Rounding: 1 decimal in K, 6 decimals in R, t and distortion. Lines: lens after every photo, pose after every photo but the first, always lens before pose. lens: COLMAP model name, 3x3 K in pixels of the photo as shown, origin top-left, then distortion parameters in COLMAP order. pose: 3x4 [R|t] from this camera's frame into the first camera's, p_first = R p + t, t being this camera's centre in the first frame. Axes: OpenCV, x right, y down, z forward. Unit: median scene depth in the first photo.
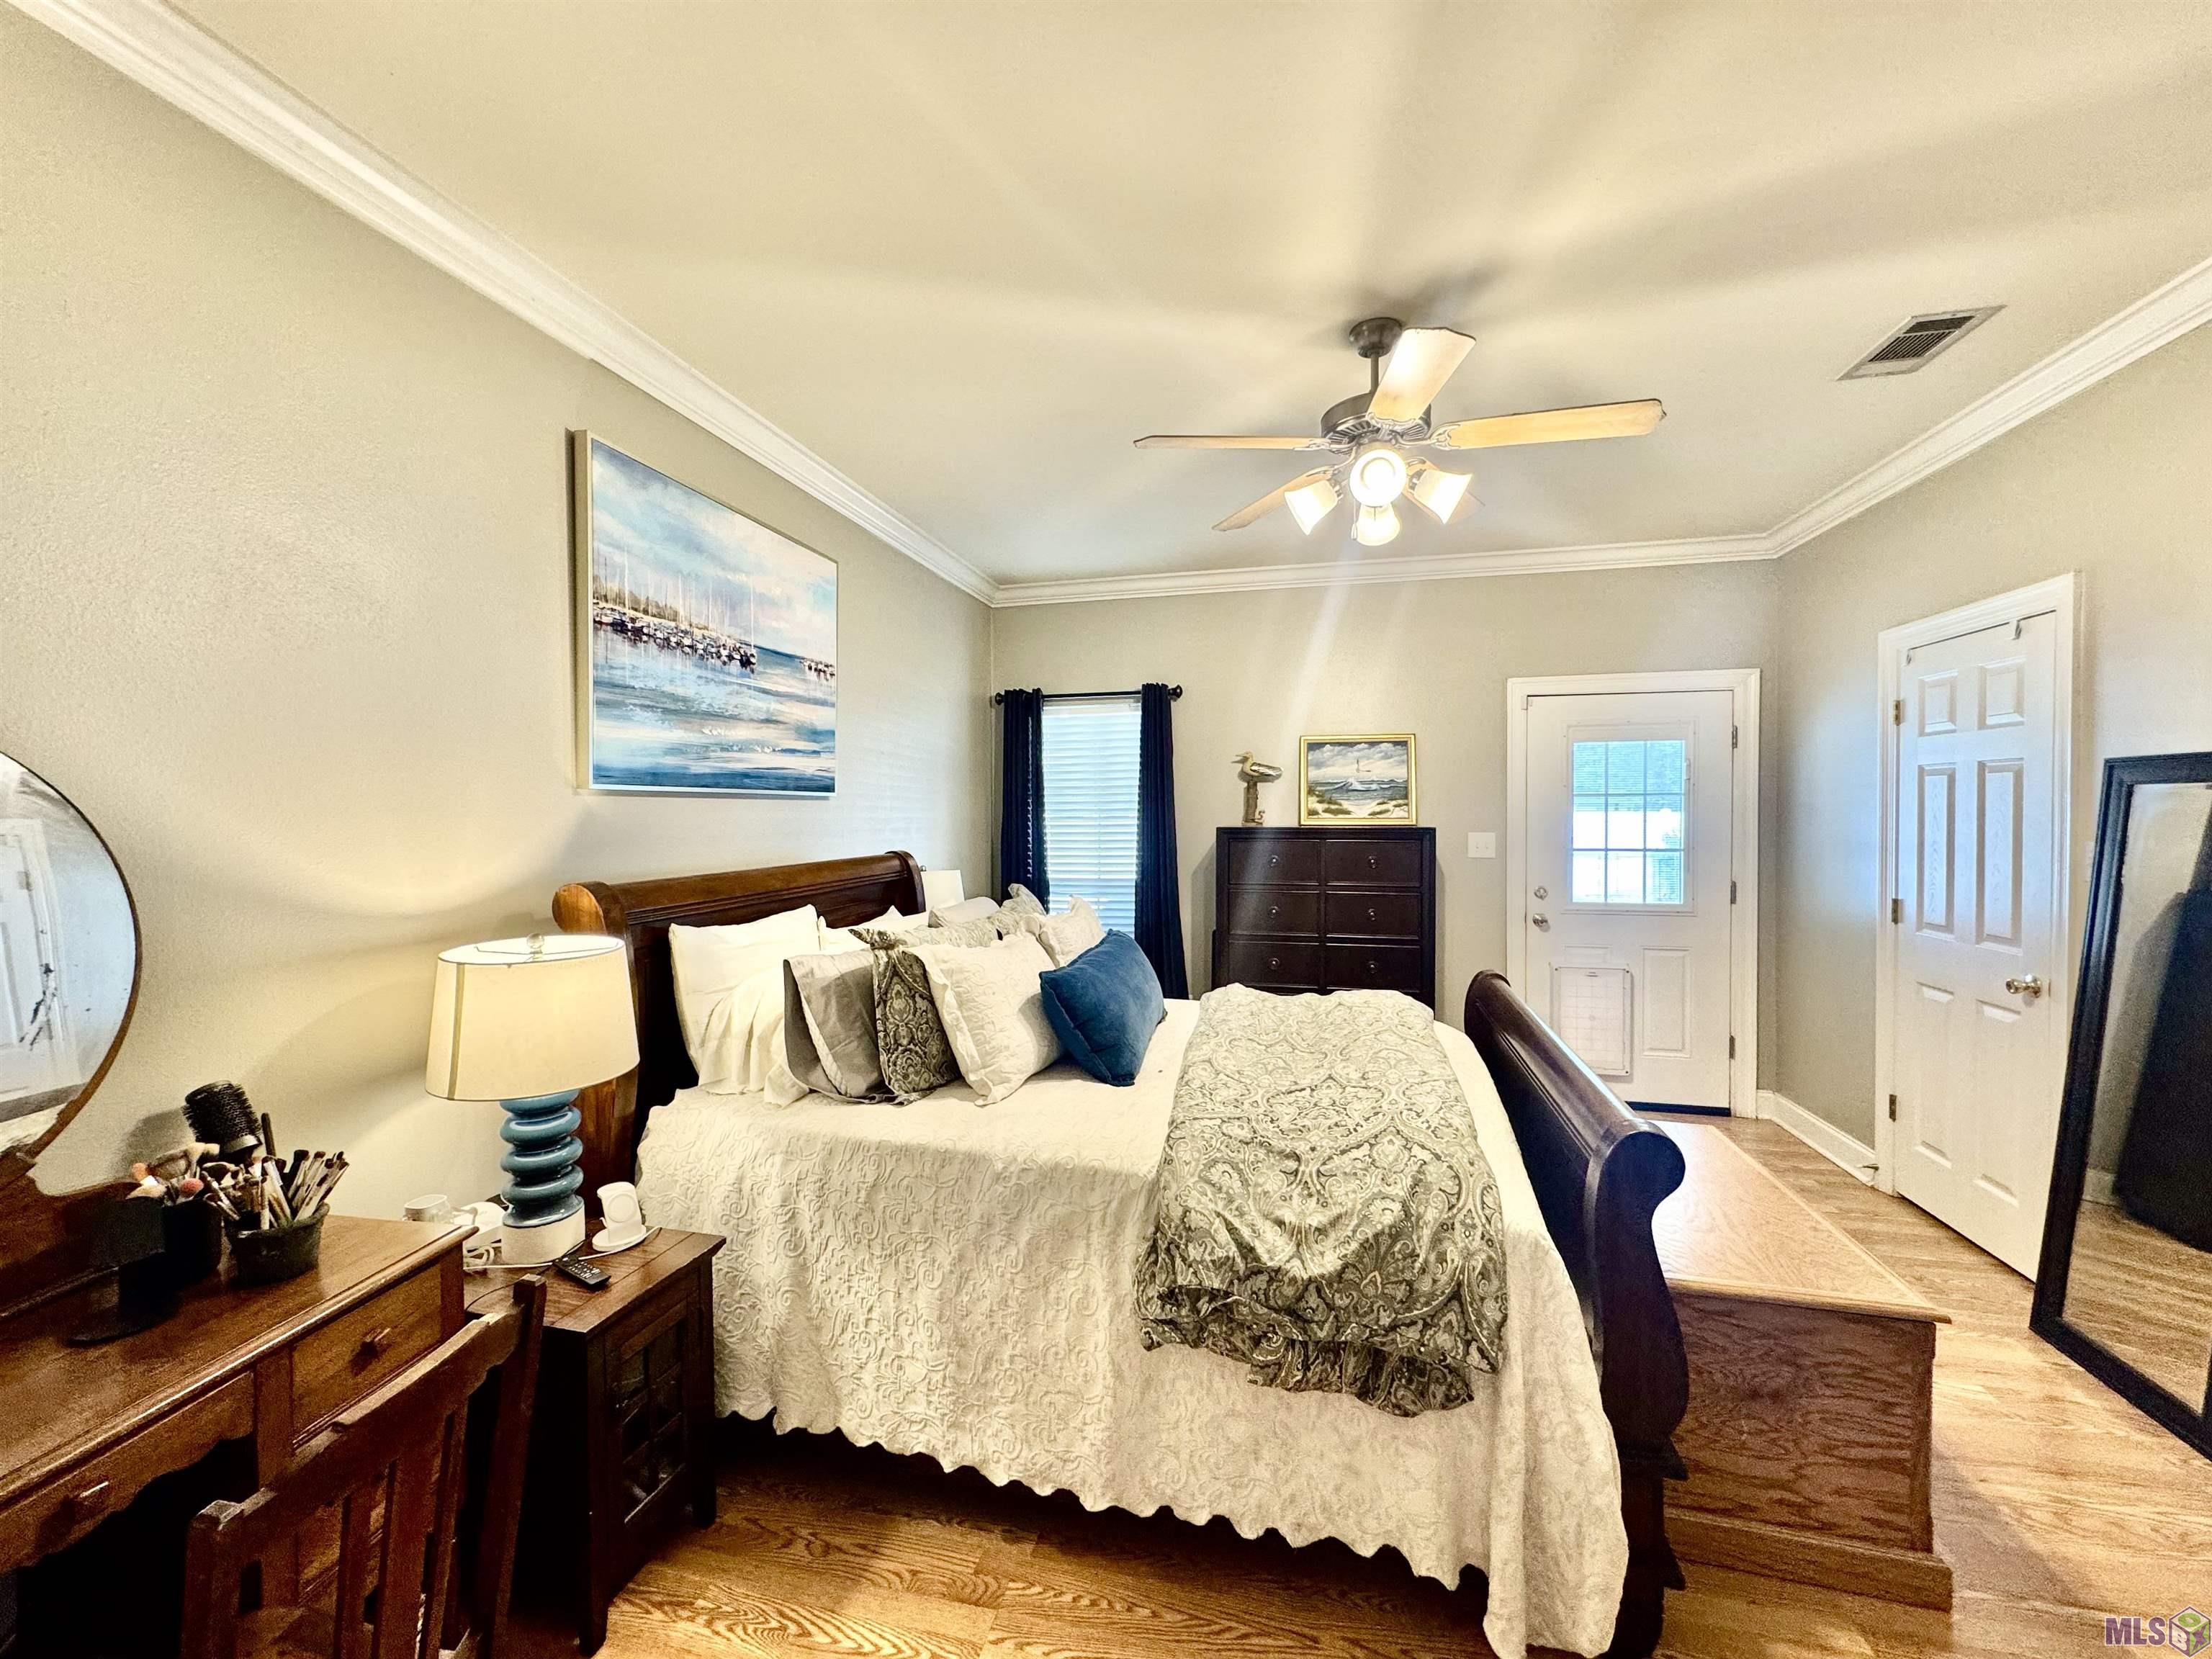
lens RADIAL K [[882.9, 0, 1086.2], [0, 882.9, 819.9], [0, 0, 1]] dist [0.000795, 0.001353]
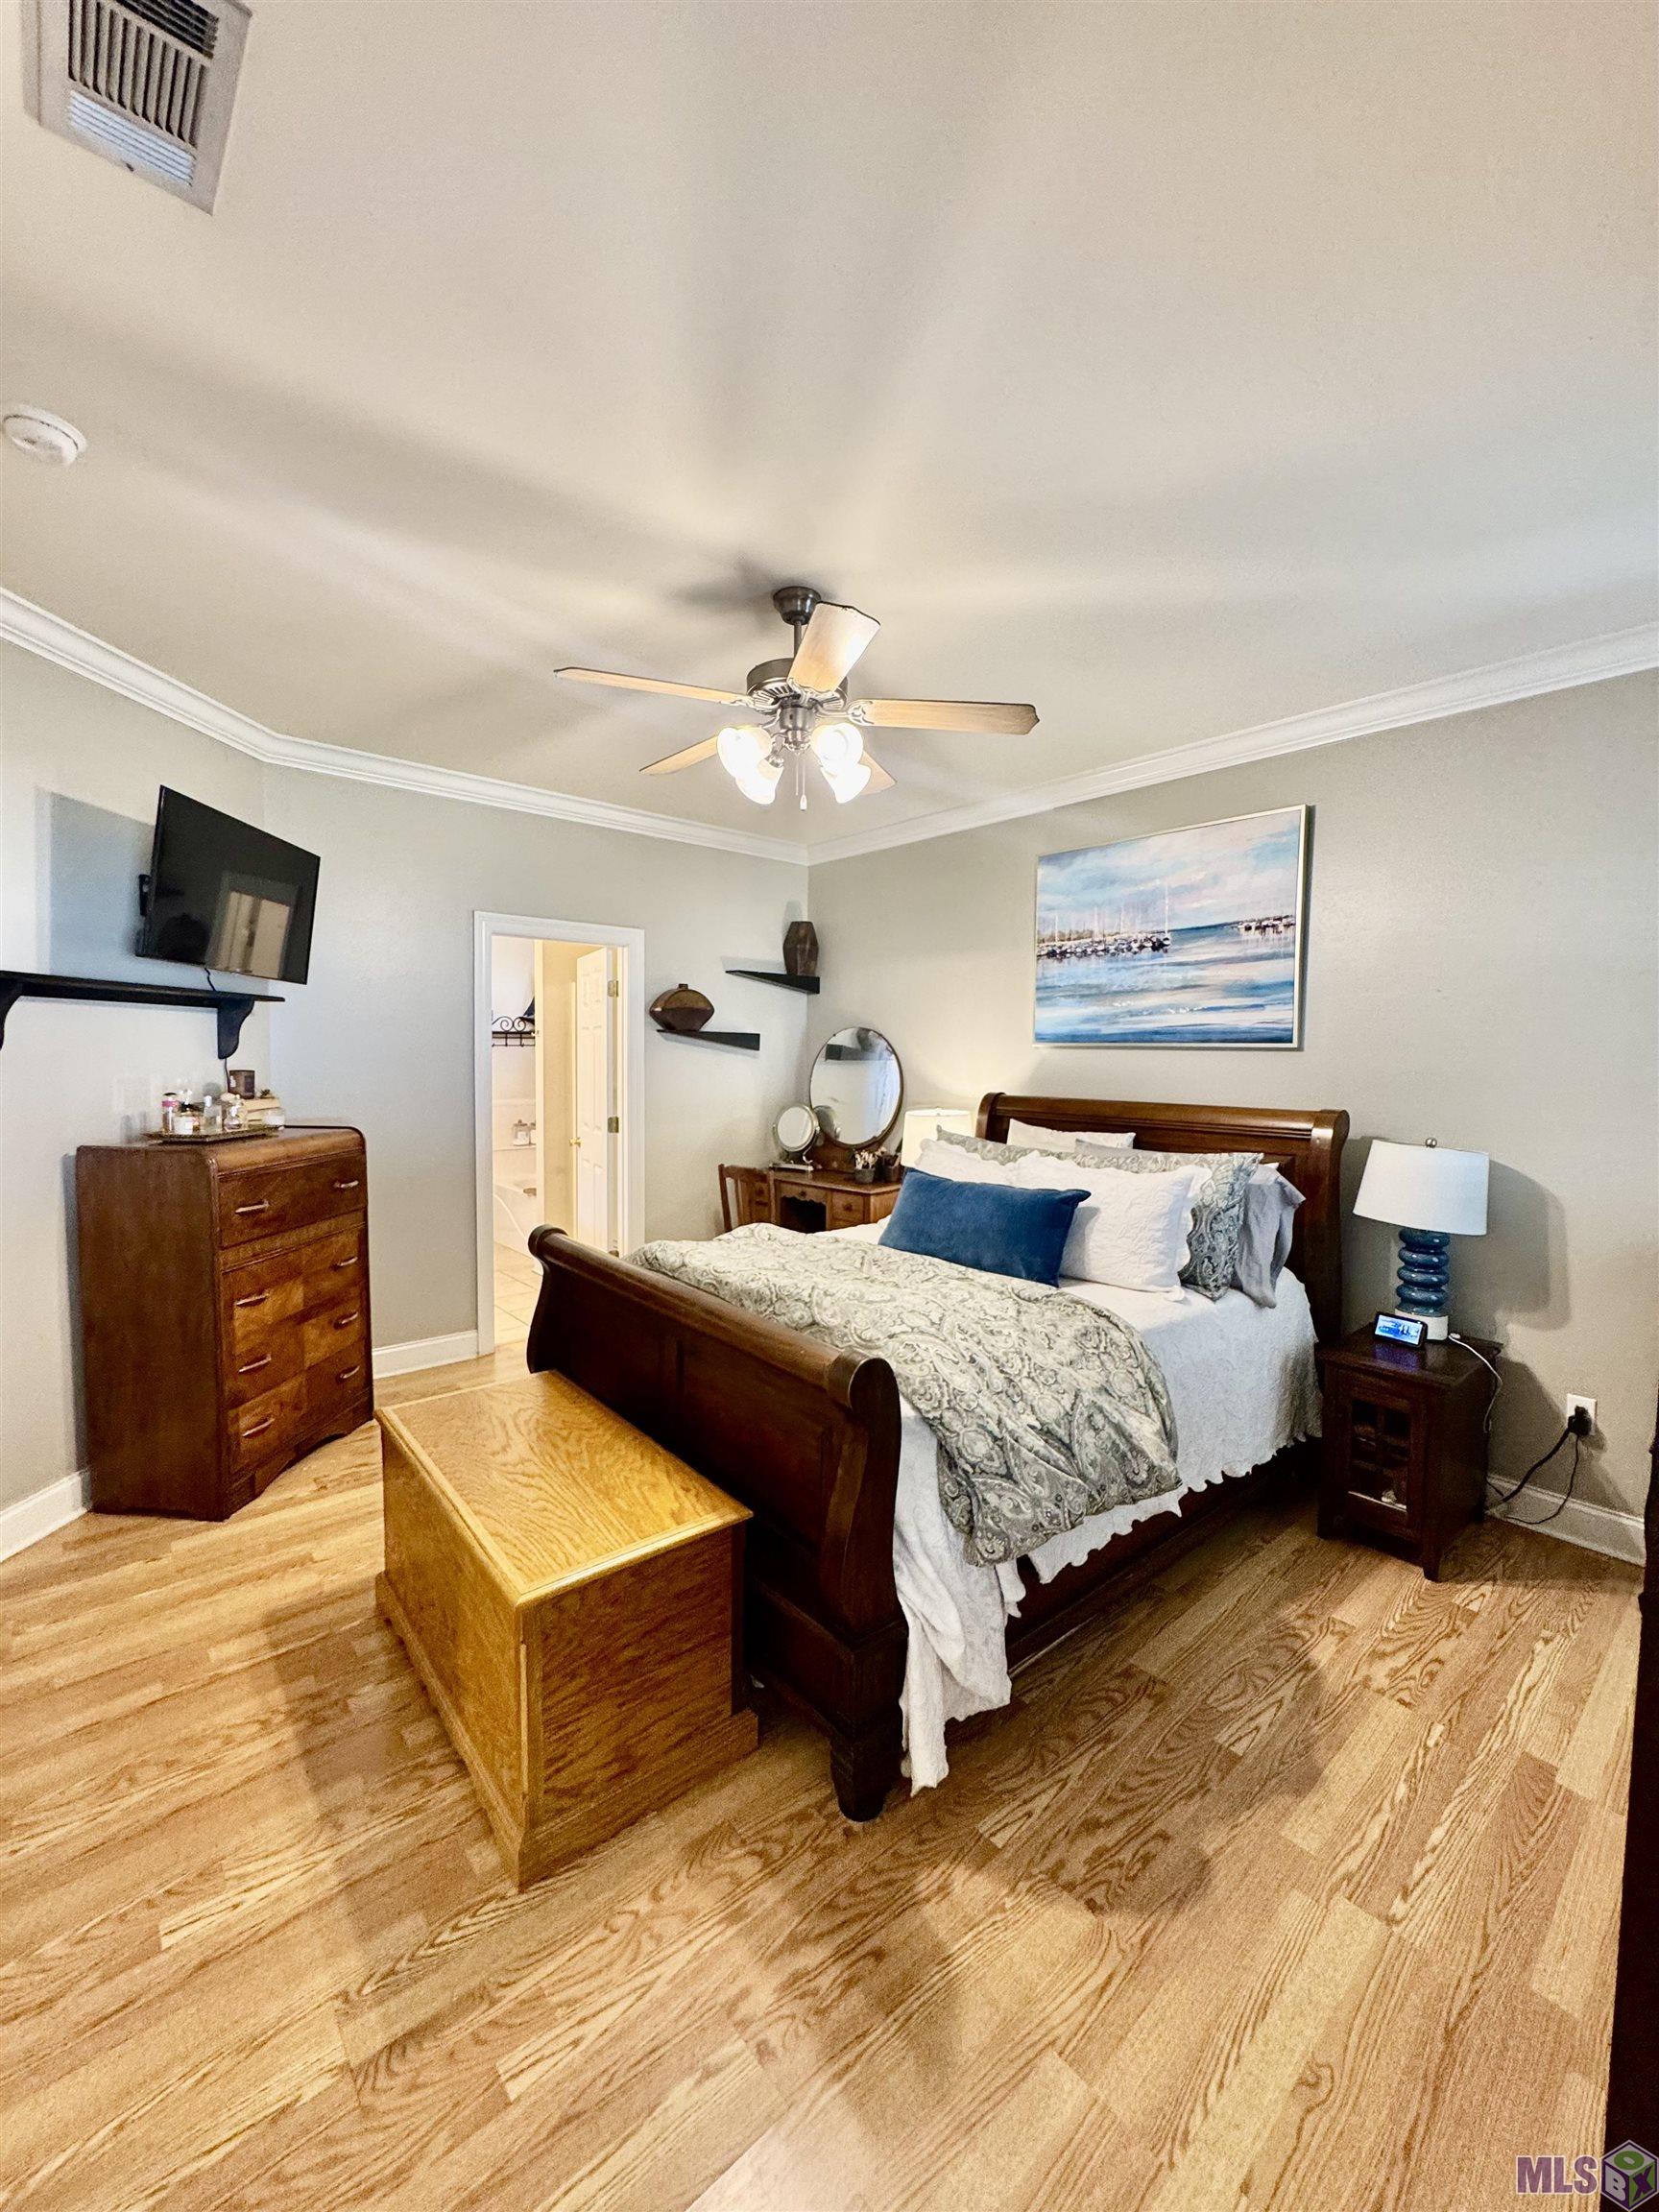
lens RADIAL K [[882.9, 0, 846.5], [0, 882.9, 1102.6], [0, 0, 1]] dist [0.000795, 0.001353]
pose [[-0.551119, 0.054075, -0.832672, 1.009255], [-0.014015, 0.997157, 0.074033, -0.038448], [0.834309, 0.052471, -0.548795, 1.387670]]
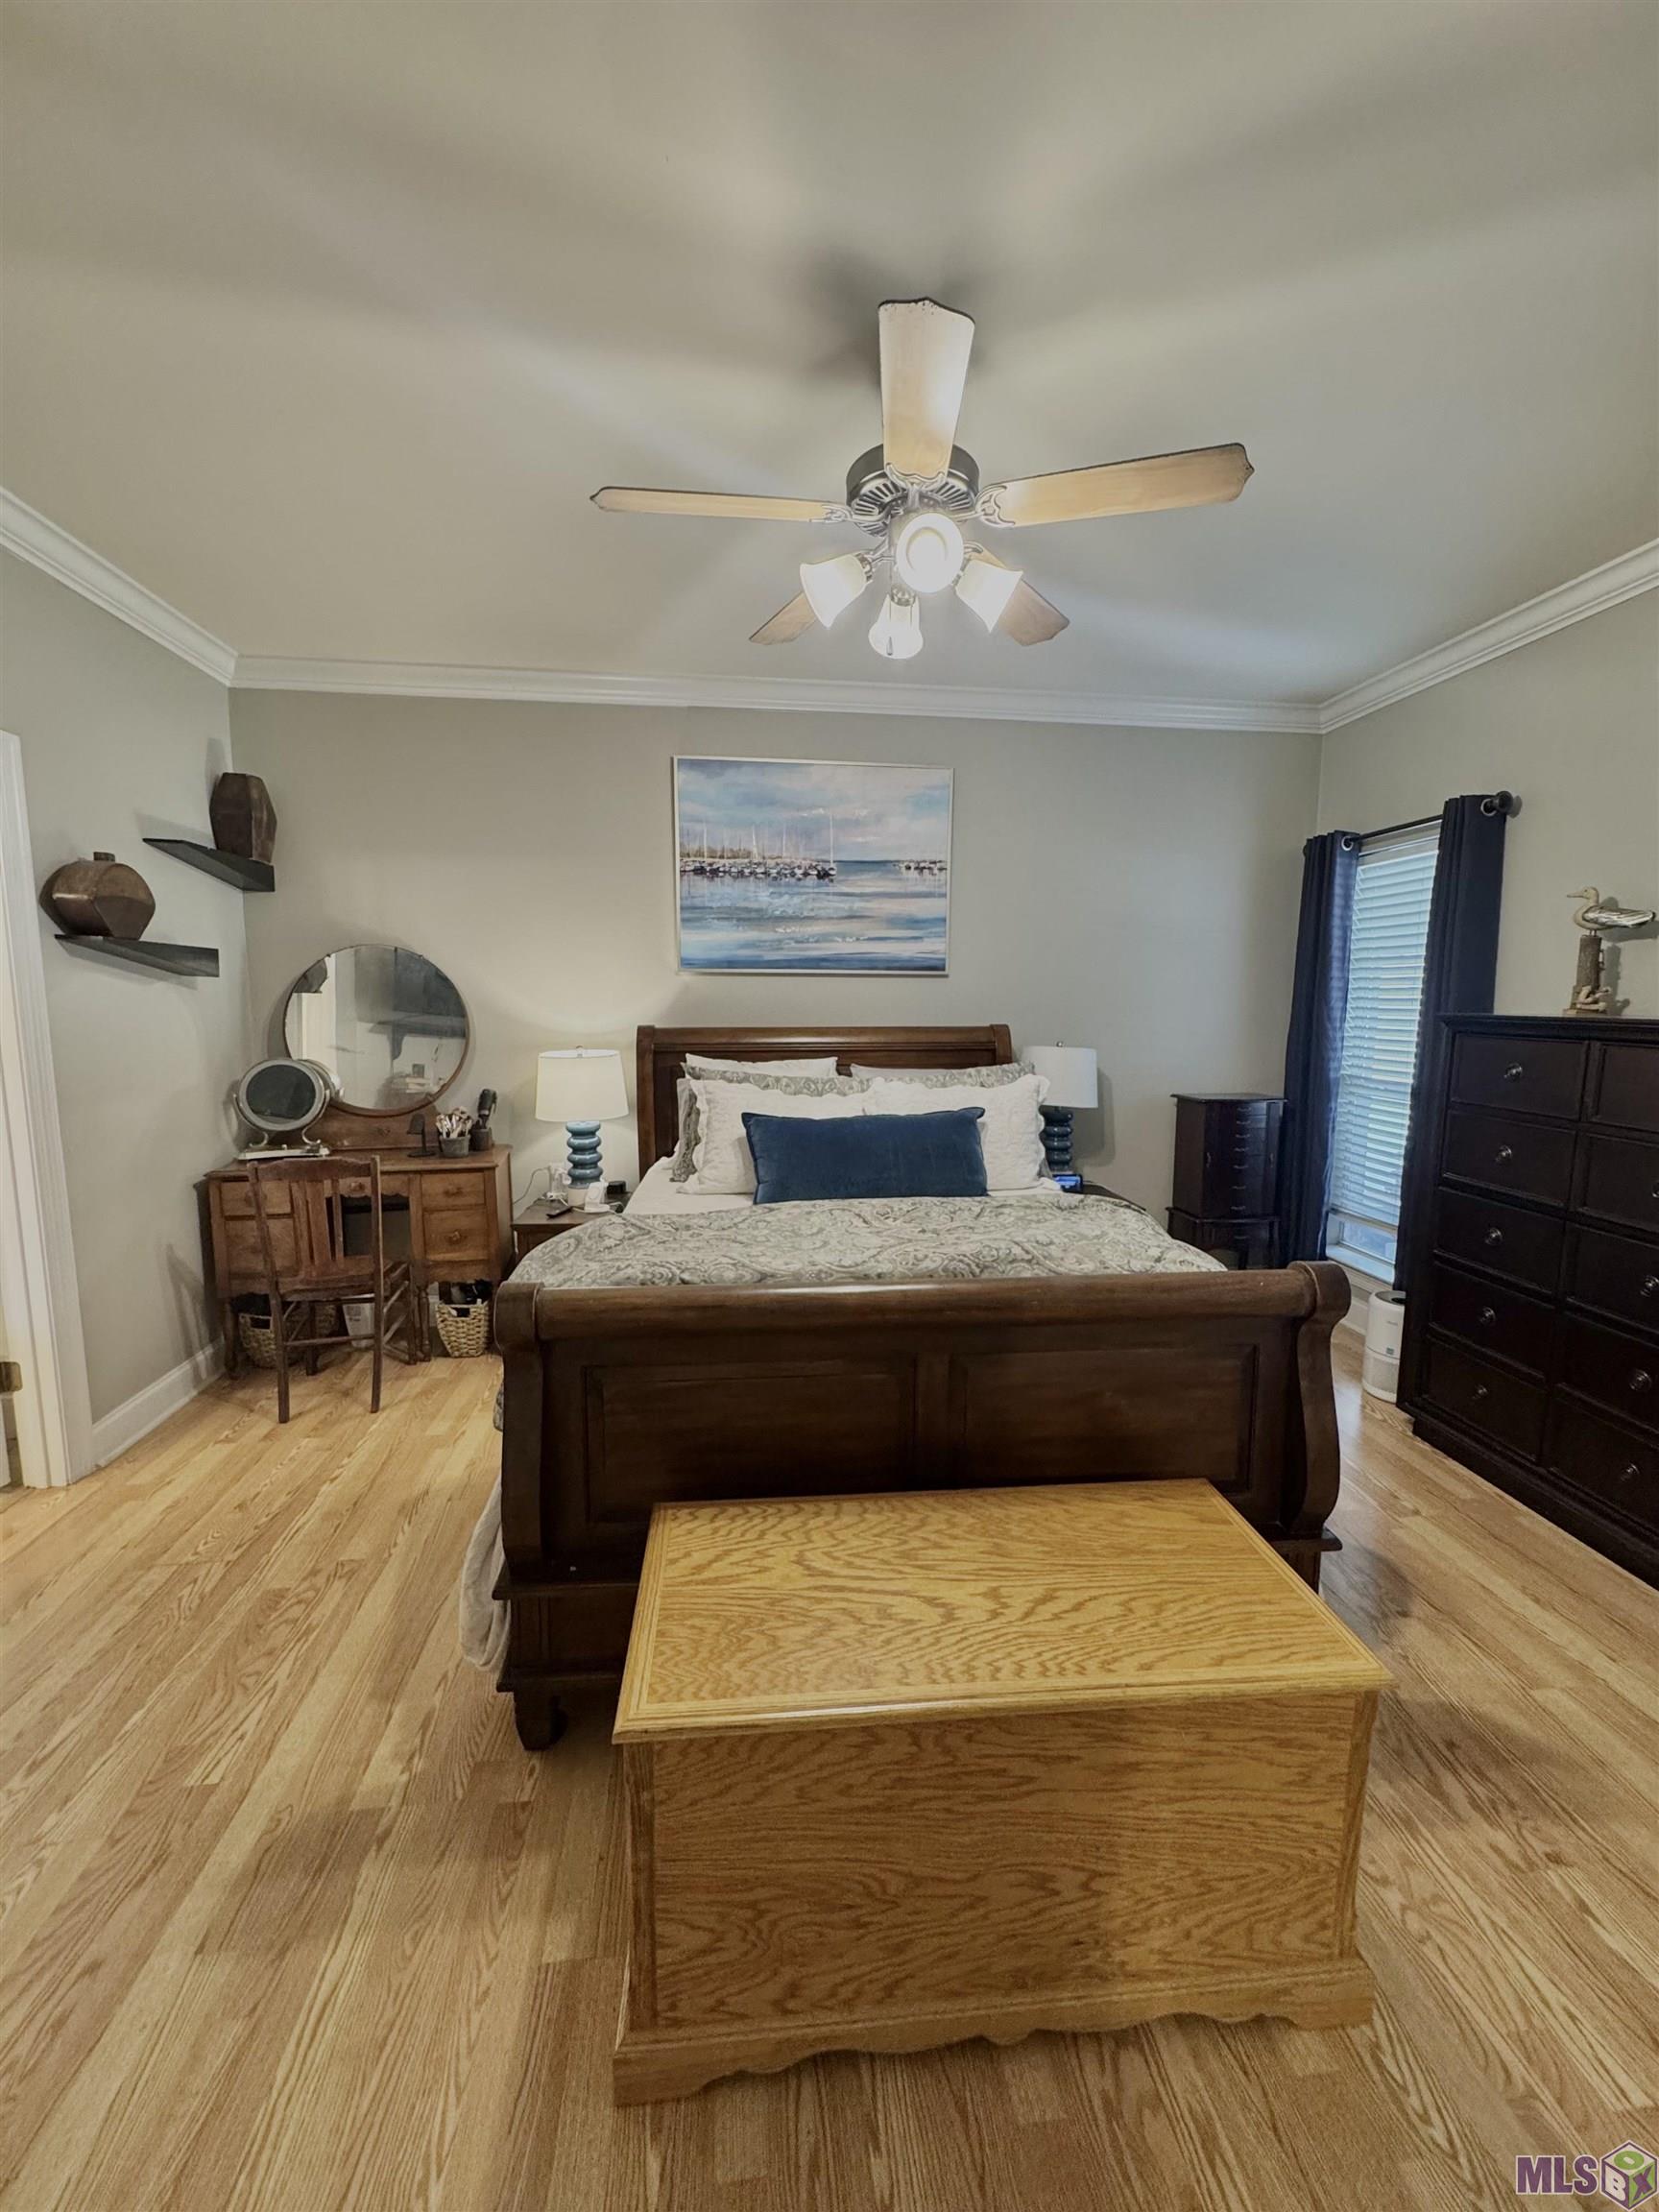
lens RADIAL K [[882.9, 0, 831.2], [0, 882.9, 1098.6], [0, 0, 1]] dist [0.000795, 0.001353]
pose [[0.378330, 0.120457, -0.917800, 0.932527], [-0.016831, 0.992228, 0.123288, -0.005834], [0.925518, -0.031196, 0.377417, 0.502990]]
